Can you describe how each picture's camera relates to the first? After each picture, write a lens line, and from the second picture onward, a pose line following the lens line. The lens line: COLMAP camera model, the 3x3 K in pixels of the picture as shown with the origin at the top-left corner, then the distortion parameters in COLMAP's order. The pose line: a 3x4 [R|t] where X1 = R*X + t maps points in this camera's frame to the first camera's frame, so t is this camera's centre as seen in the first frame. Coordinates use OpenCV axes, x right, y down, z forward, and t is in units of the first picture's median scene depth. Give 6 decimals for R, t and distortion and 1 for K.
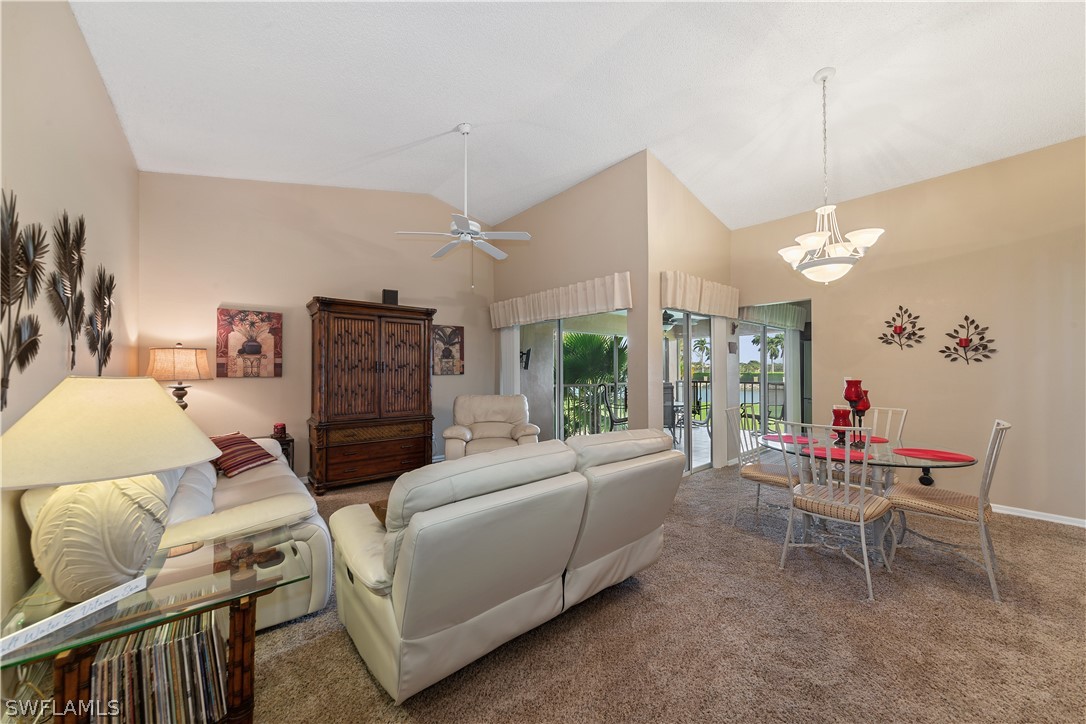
lens RADIAL K [[385.9, 0, 540.0], [0, 385.9, 364.6], [0, 0, 1]] dist [-0.000372, 0.000087]
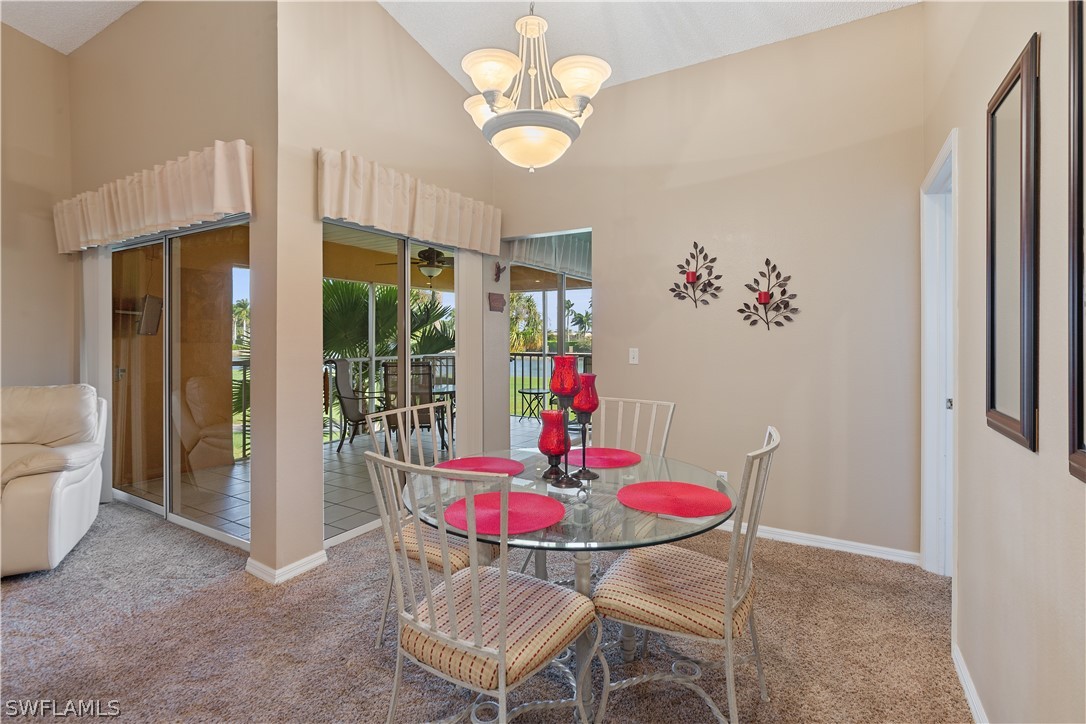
lens RADIAL K [[503.2, 0, 528.7], [0, 503.2, 337.6], [0, 0, 1]] dist [0.000139, -0.000400]
pose [[0.948261, 0.003623, 0.317472, 0.401766], [-0.008434, 0.999869, 0.013783, 0.004183], [-0.317381, -0.015747, 0.948167, 0.272713]]
